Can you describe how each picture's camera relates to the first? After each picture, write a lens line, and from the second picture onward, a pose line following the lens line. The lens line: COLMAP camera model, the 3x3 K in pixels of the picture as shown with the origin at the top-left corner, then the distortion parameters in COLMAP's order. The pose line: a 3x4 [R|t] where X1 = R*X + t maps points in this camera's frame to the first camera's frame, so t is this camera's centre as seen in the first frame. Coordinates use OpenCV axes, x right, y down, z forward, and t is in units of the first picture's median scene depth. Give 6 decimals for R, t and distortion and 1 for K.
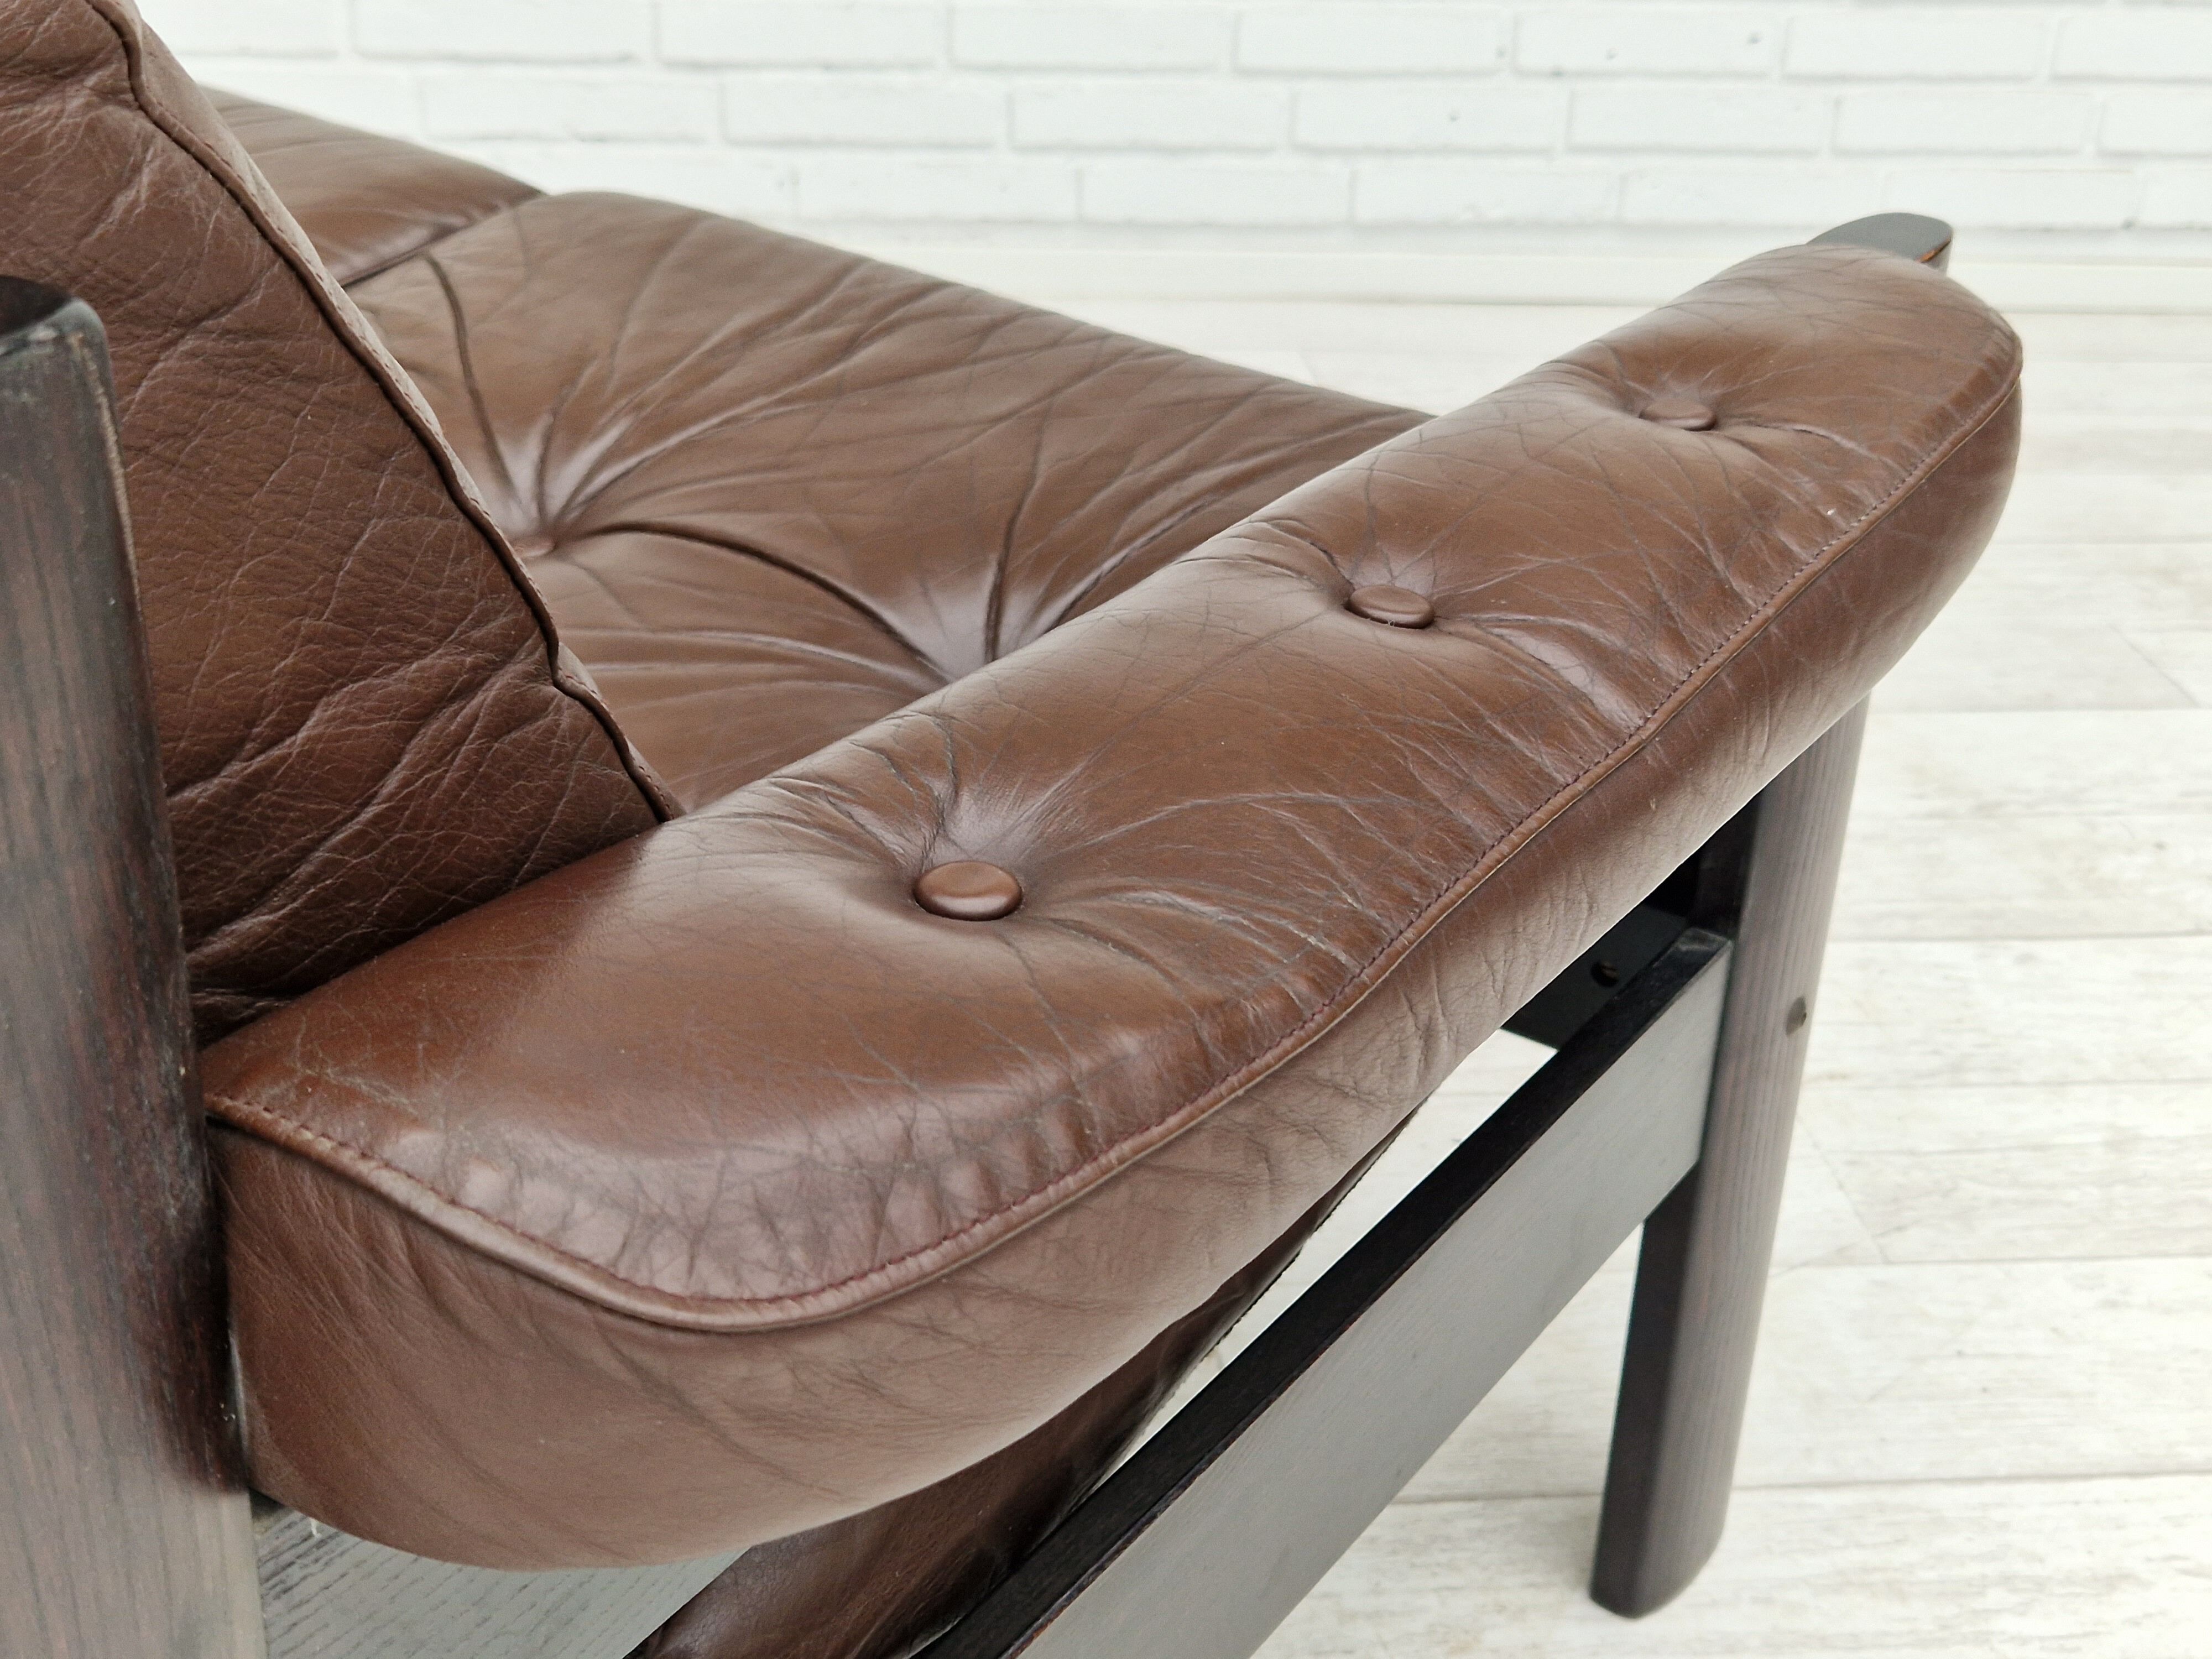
lens RADIAL K [[2834.7, 0, 1133.6], [0, 2834.7, 860.1], [0, 0, 1]] dist [0.069334, 0.000000]
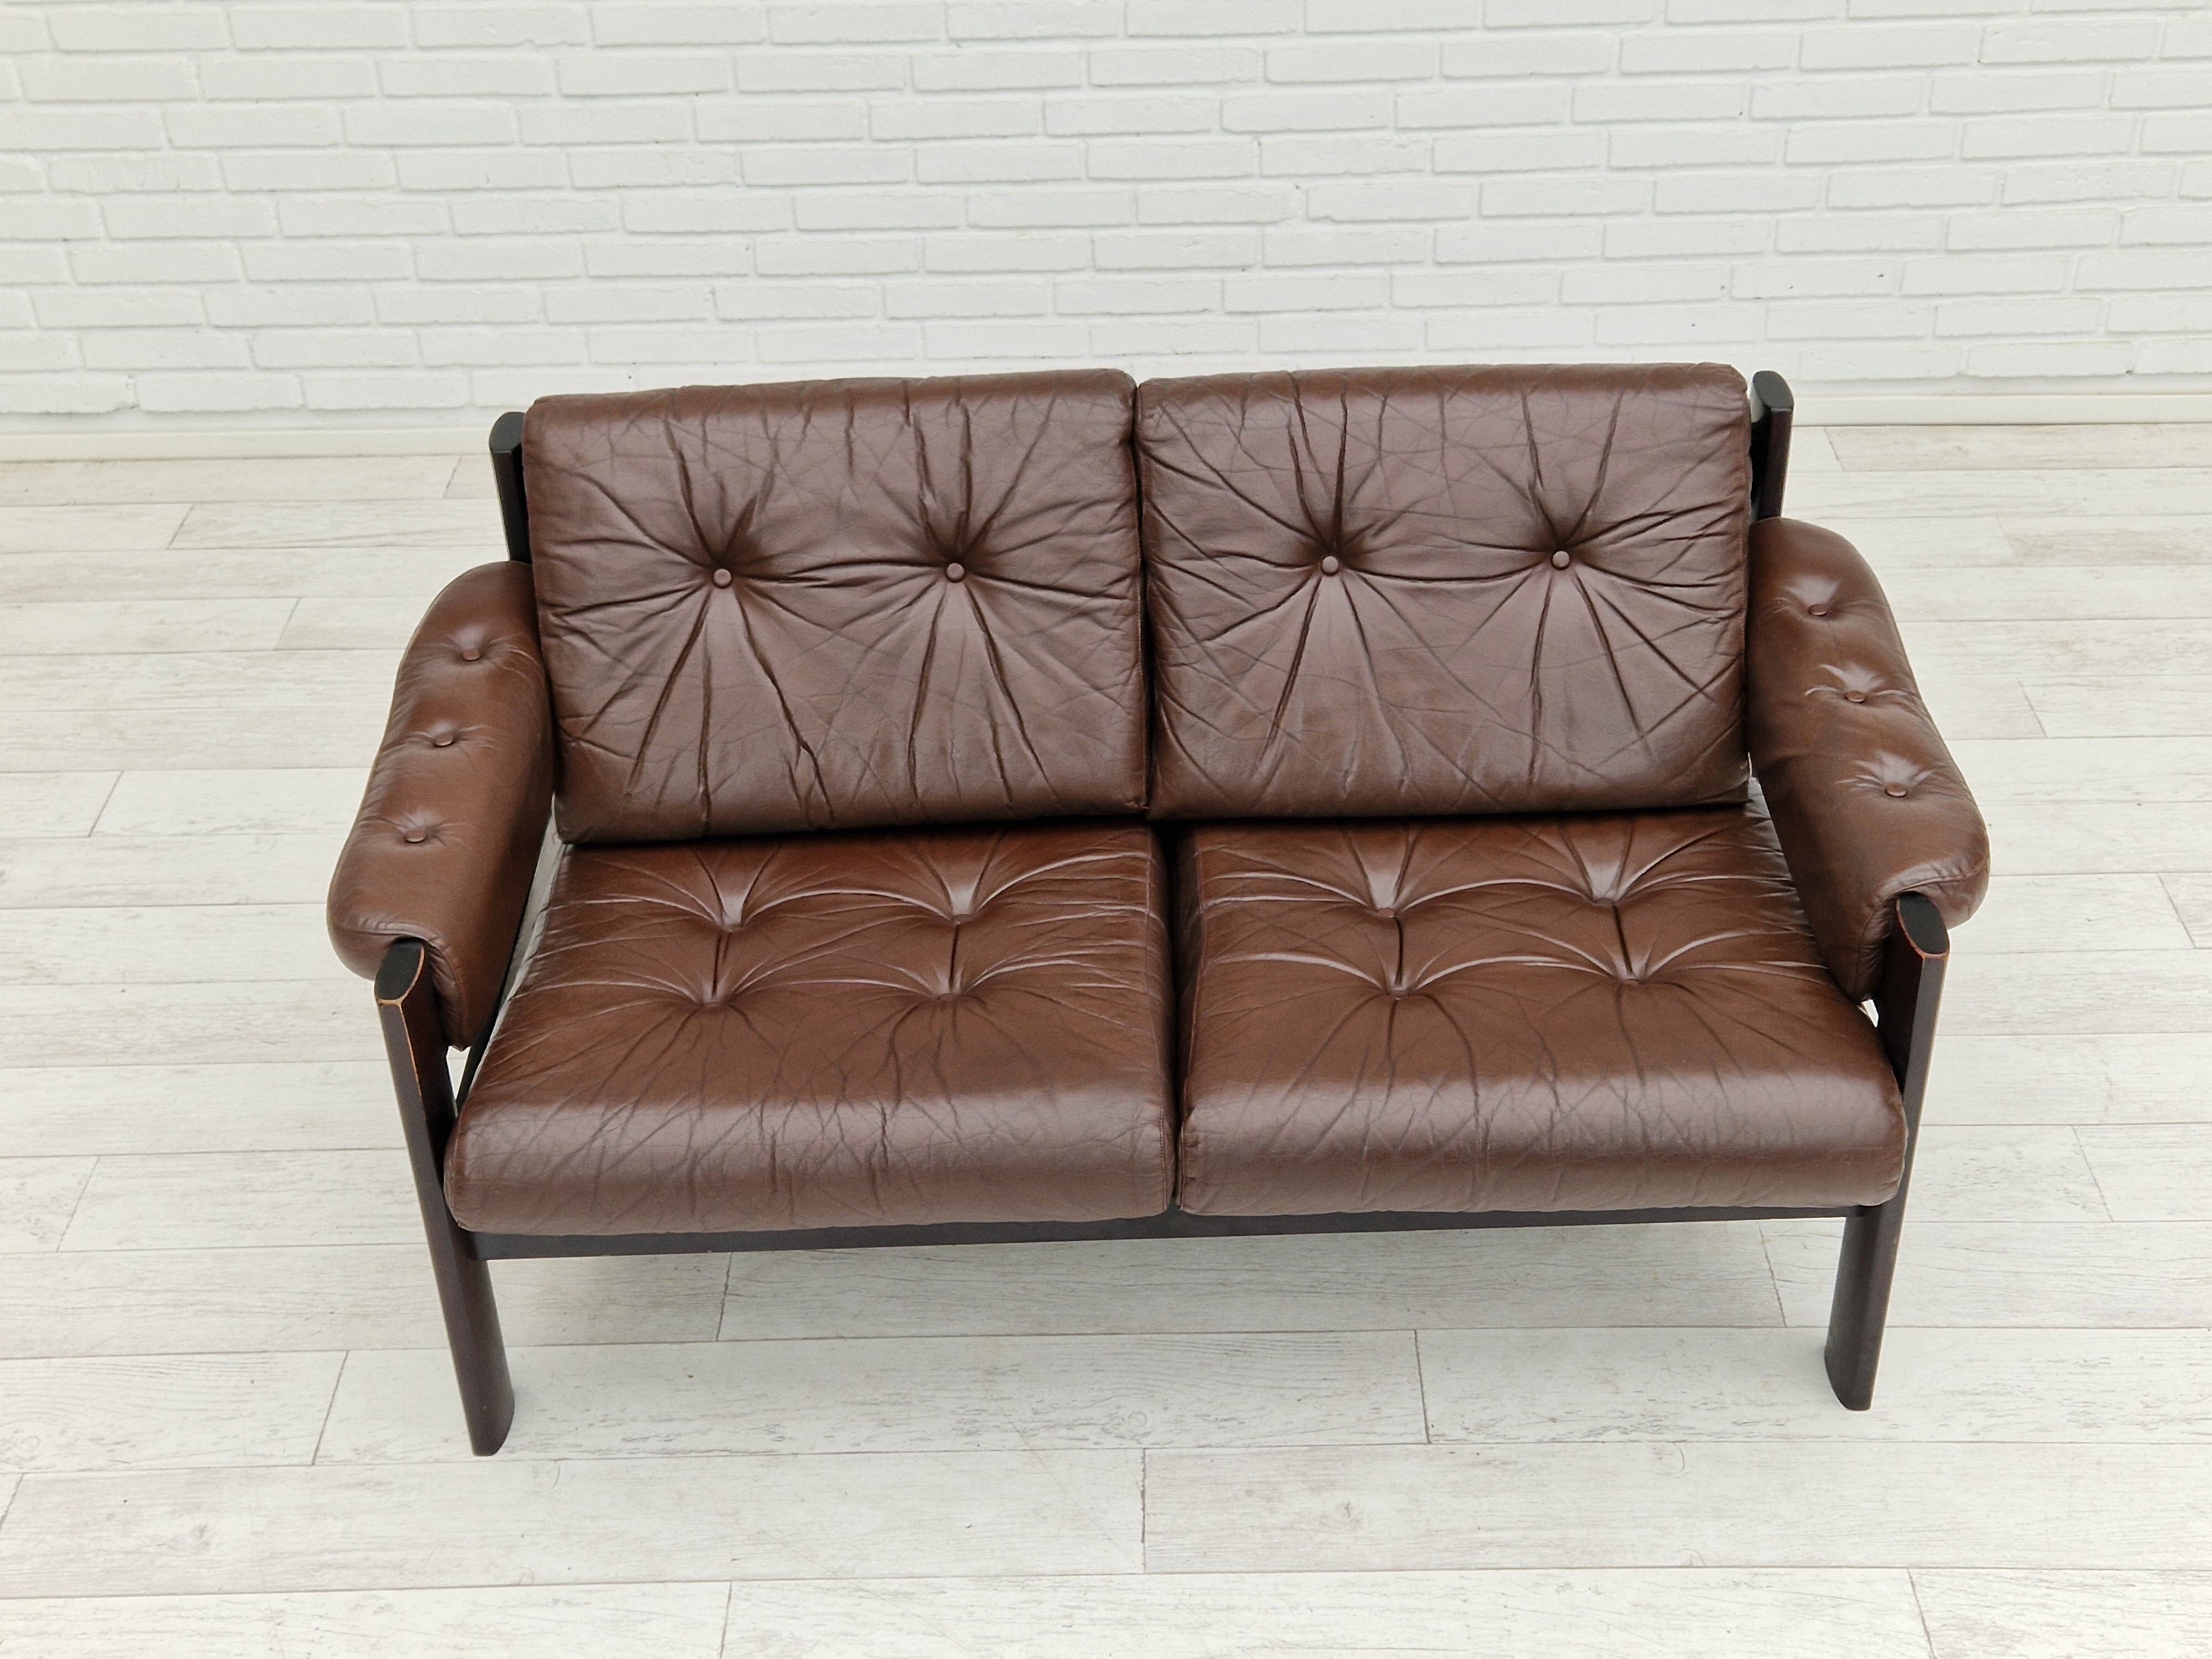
lens RADIAL K [[2834.7, 0, 1141.2], [0, 2834.7, 833.1], [0, 0, 1]] dist [0.069334, 0.000000]
pose [[0.989427, 0.021266, -0.143461, 0.066052], [-0.005195, 0.993753, 0.111480, -0.259488], [0.144936, -0.109556, 0.983357, -1.250685]]
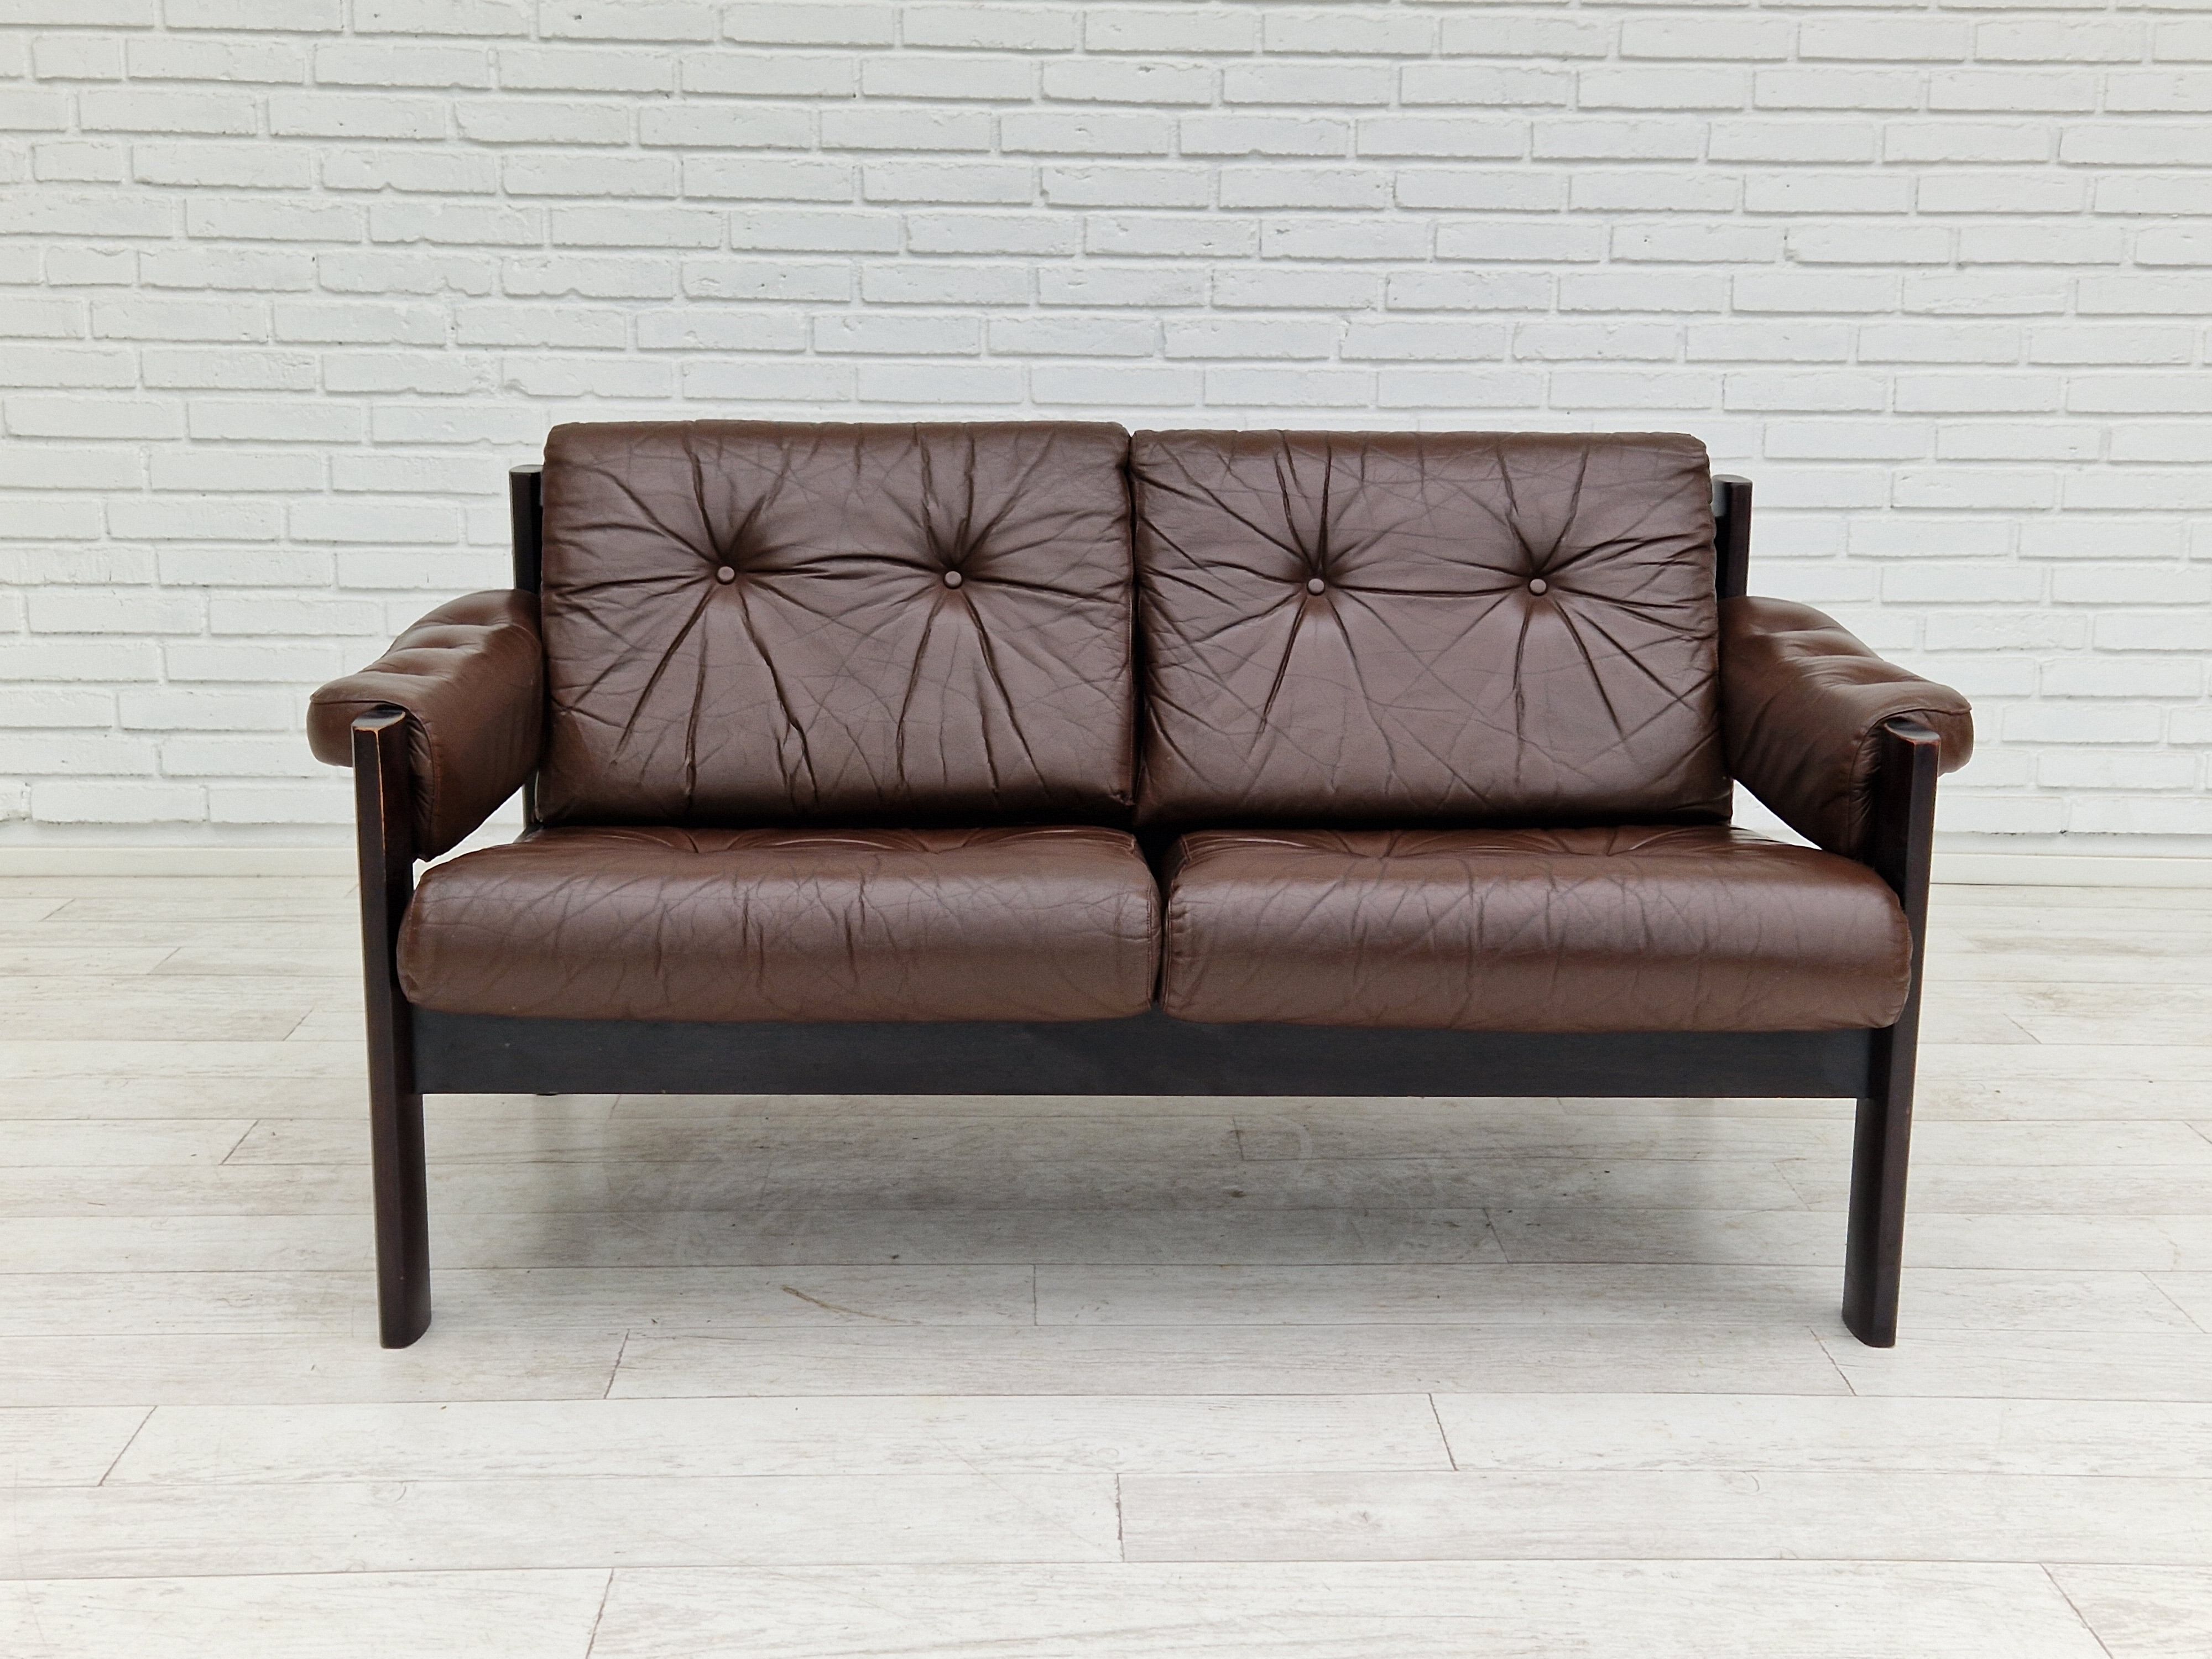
lens RADIAL K [[2834.7, 0, 1154.2], [0, 2834.7, 862.9], [0, 0, 1]] dist [0.069334, 0.000000]
pose [[0.995648, -0.009532, -0.092706, -0.020992], [-0.015972, 0.962585, -0.270510, 0.431979], [0.091815, 0.270814, 0.958243, -1.048046]]
